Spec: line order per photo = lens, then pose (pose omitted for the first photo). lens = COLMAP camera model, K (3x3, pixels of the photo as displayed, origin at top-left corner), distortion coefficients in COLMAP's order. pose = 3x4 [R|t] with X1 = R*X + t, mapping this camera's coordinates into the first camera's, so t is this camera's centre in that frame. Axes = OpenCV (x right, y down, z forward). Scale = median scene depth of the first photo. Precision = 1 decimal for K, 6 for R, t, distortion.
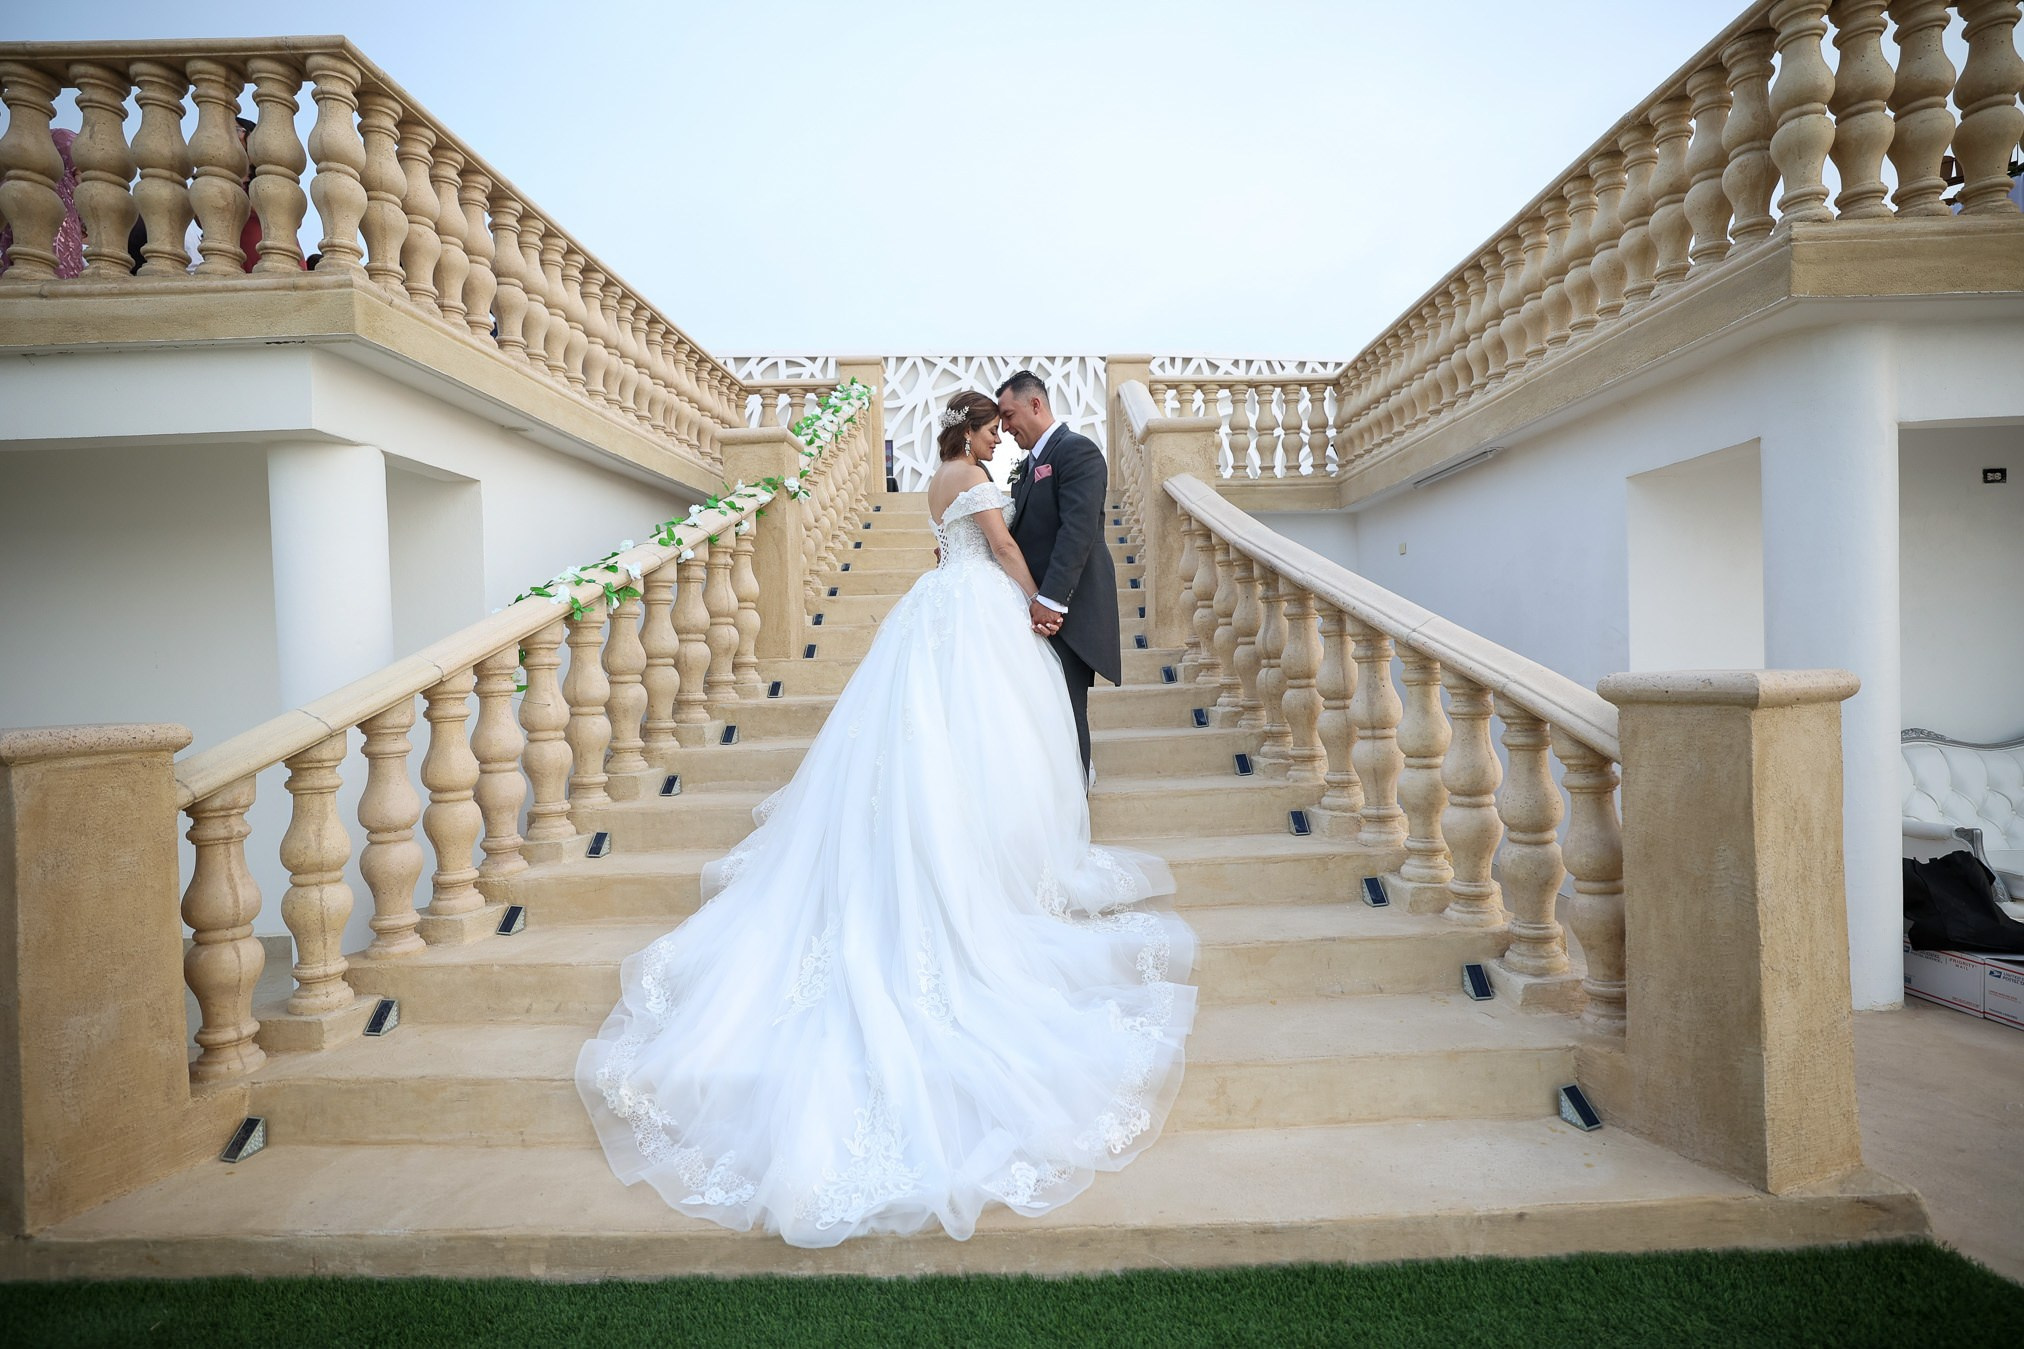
lens RADIAL K [[1071.4, 0, 1003.9], [0, 1071.4, 692.2], [0, 0, 1]] dist [-0.007288, 0.014091]
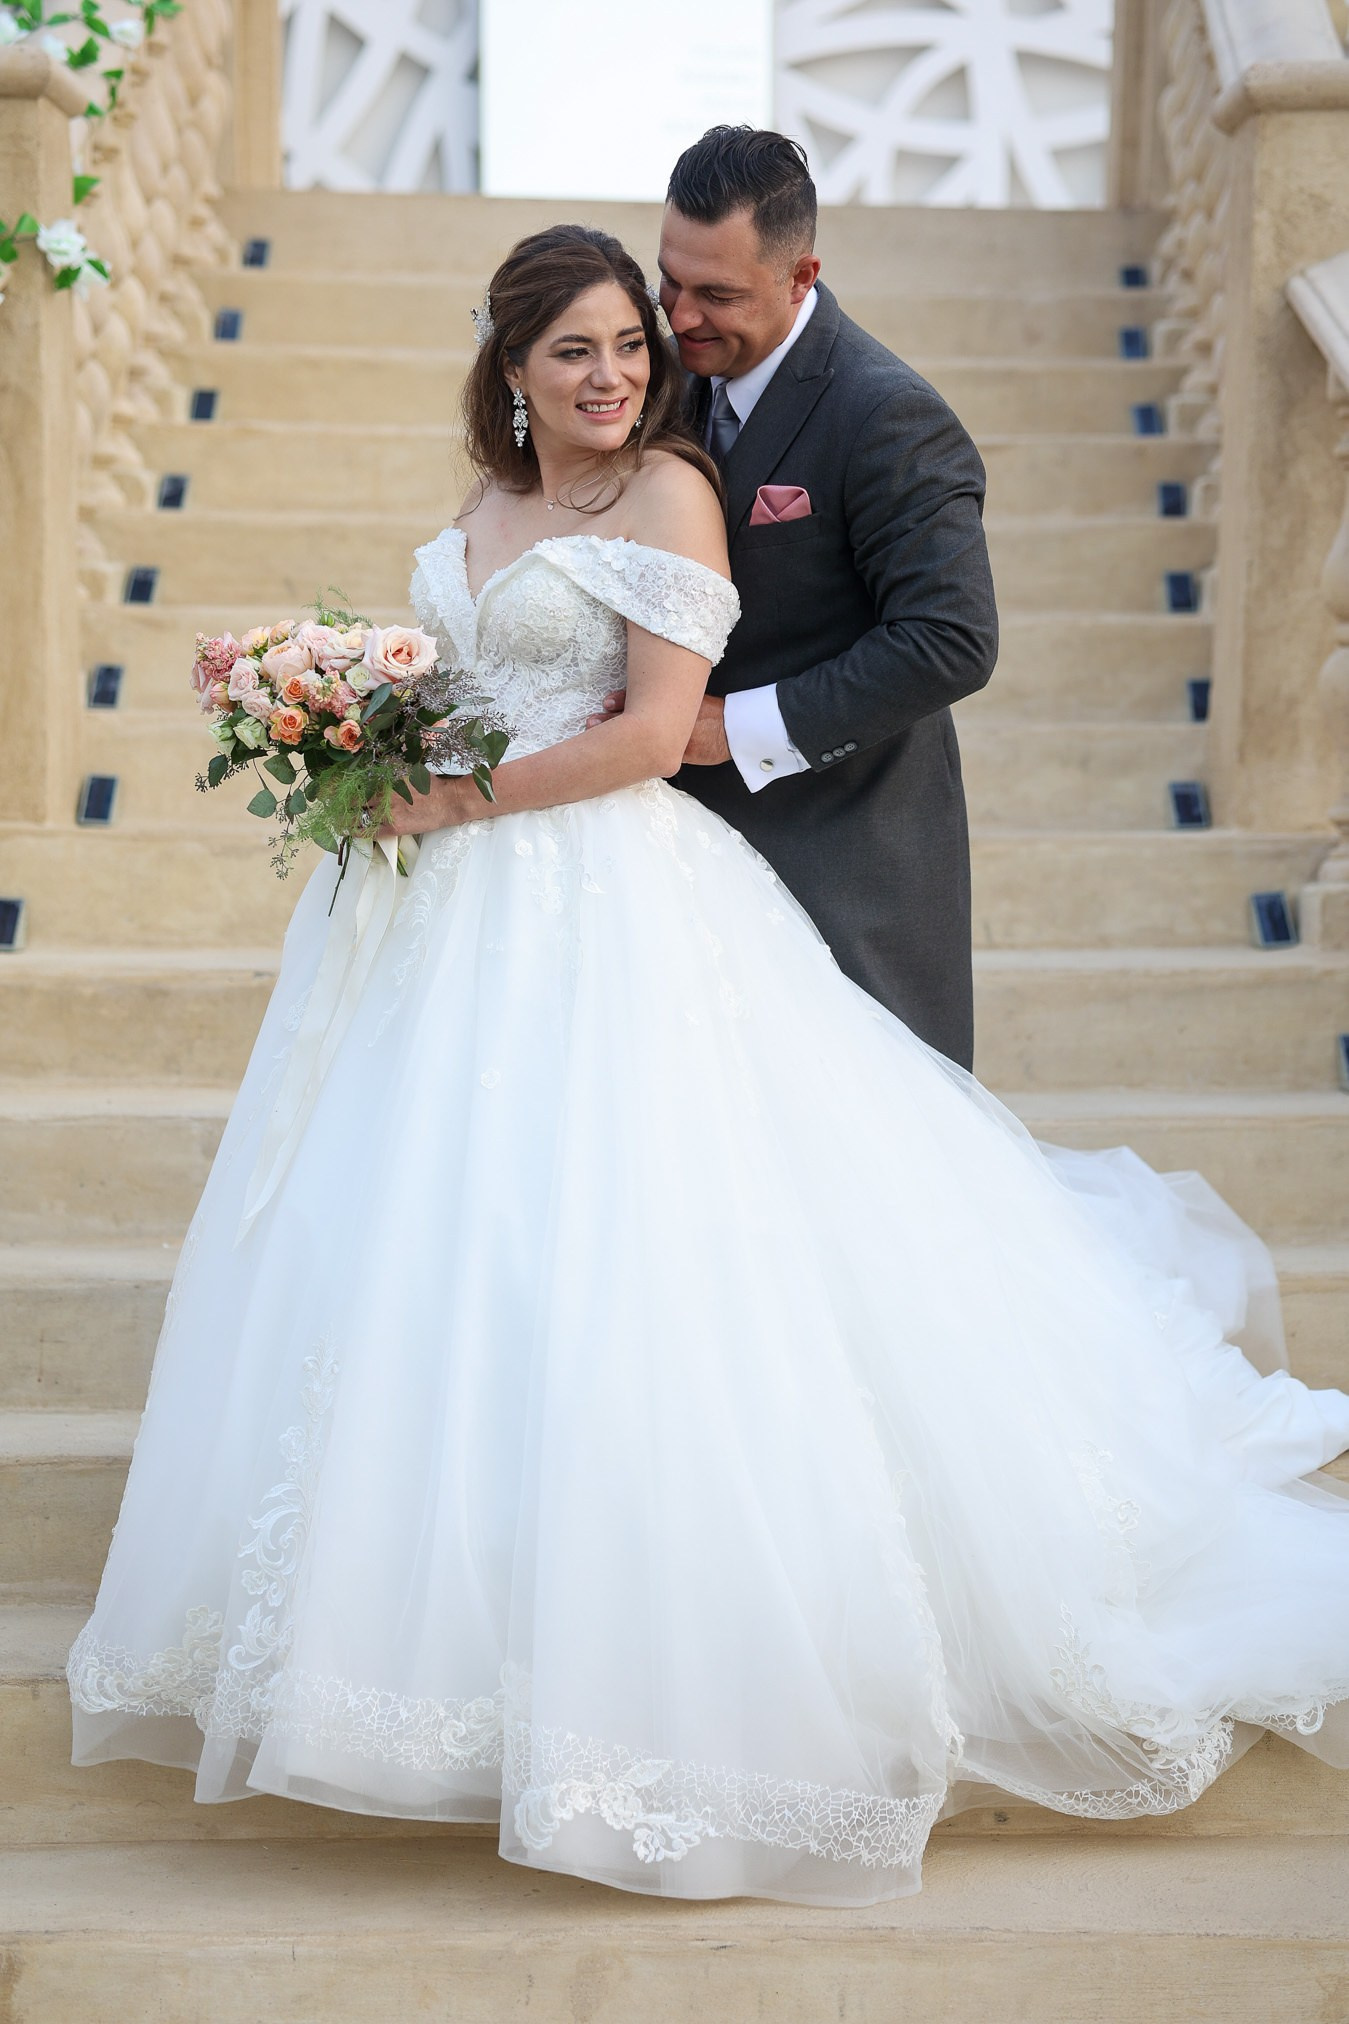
lens RADIAL K [[5024.7, 0, 675.0], [0, 5024.7, 1030.4], [0, 0, 1]] dist [0.370504, 0.000000]
pose [[0.999258, 0.033754, 0.018524, -0.049454], [-0.034221, 0.999090, 0.025462, -0.016871], [-0.017647, -0.026077, 0.999504, -0.497051]]
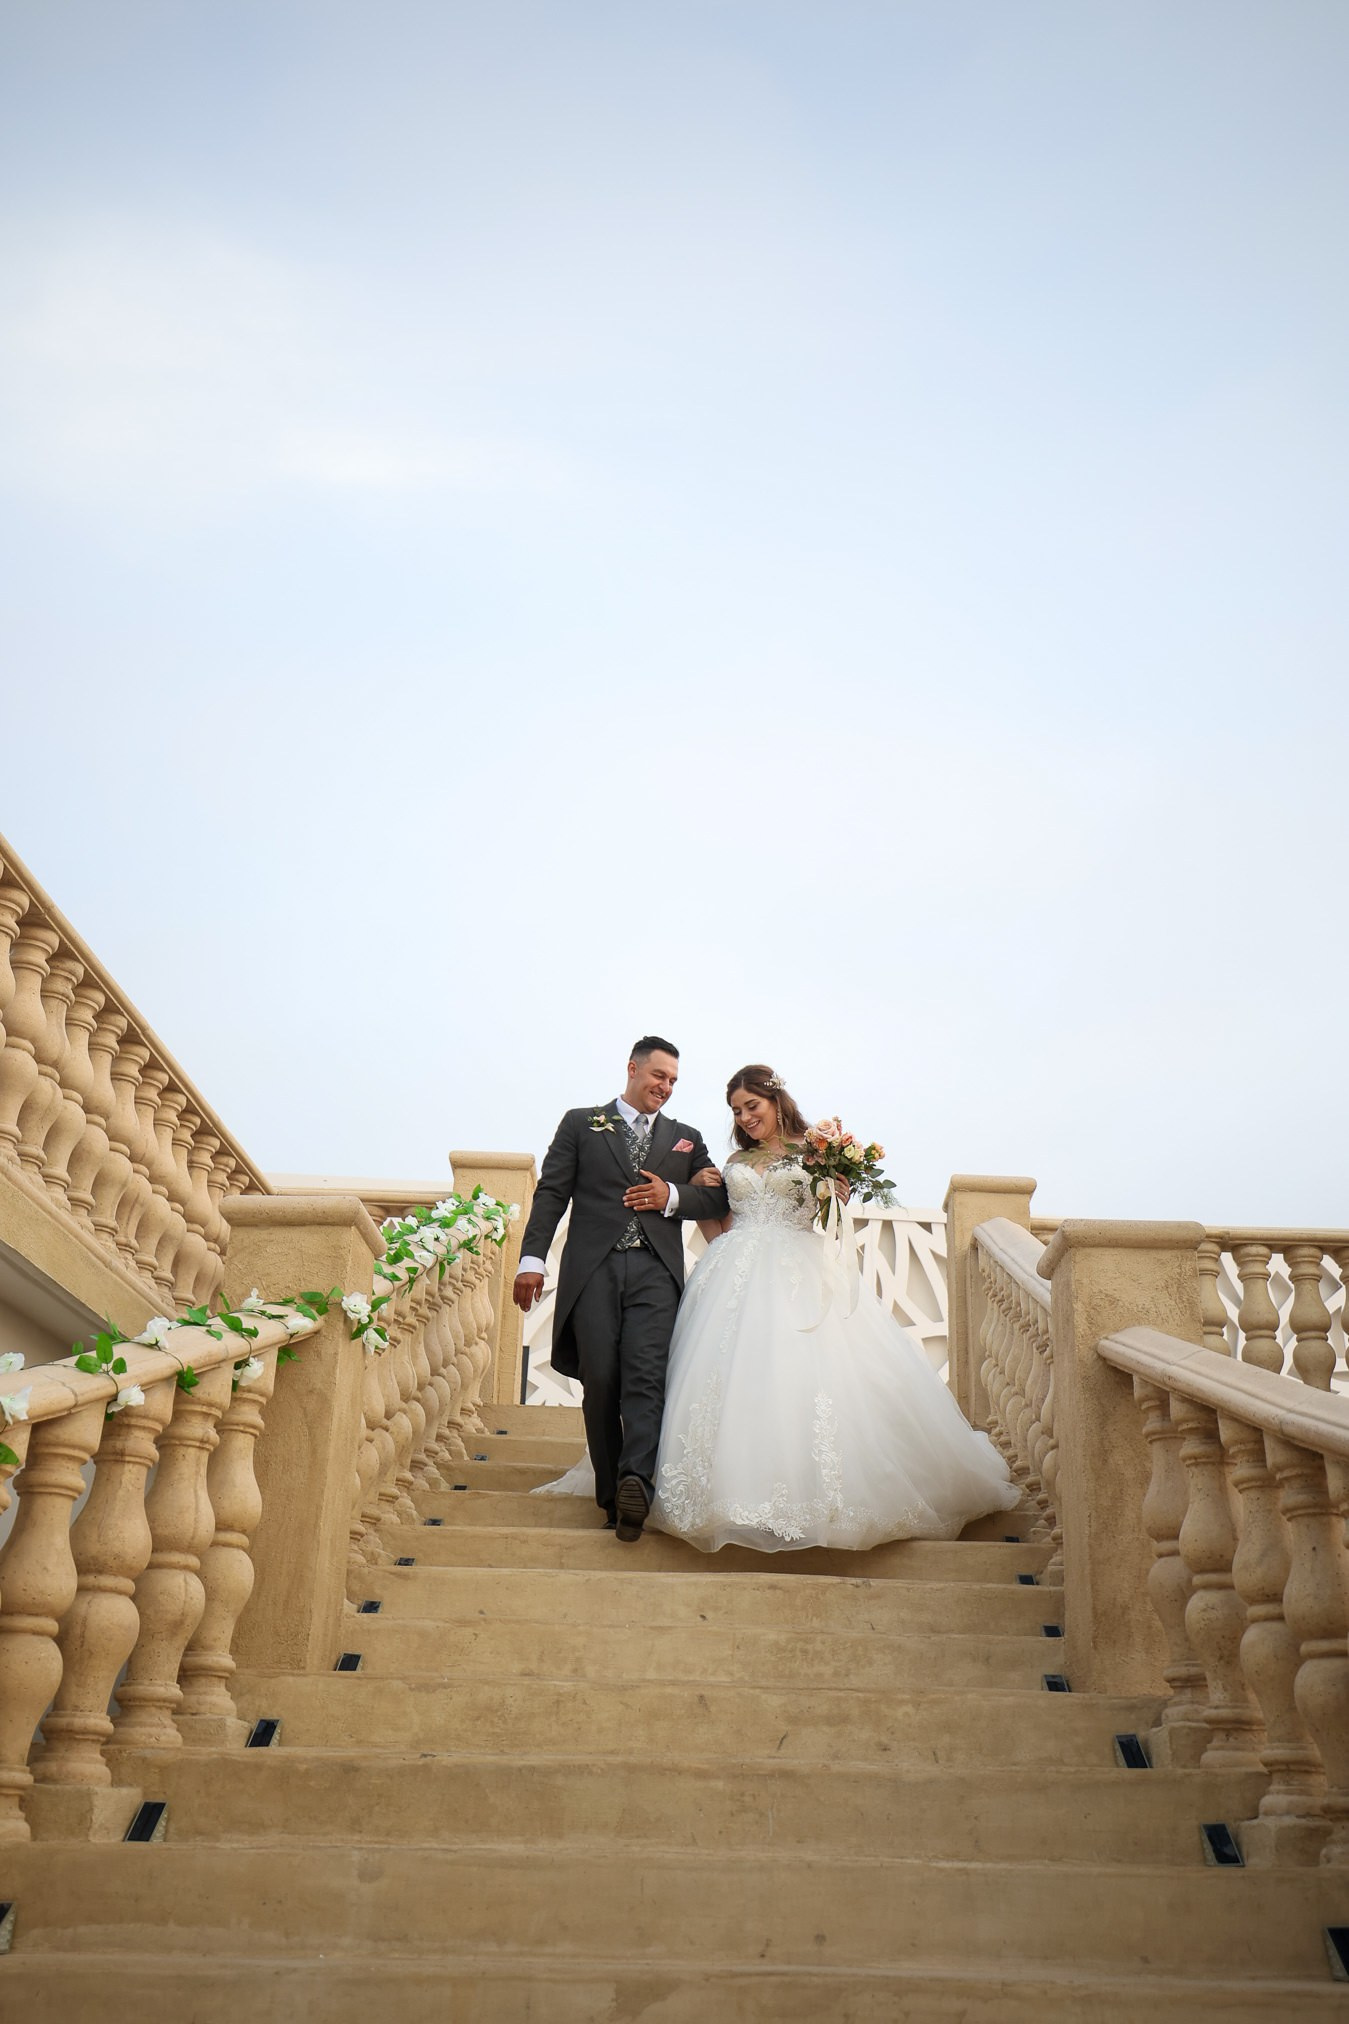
lens RADIAL K [[1975.7, 0, 676.4], [0, 1975.7, 1017.5], [0, 0, 1]] dist [0.087089, 0.000000]
pose [[0.998546, 0.047322, -0.025835, -0.033611], [-0.053832, 0.901666, -0.429069, 0.083617], [0.002990, 0.429836, 0.902902, 0.111556]]
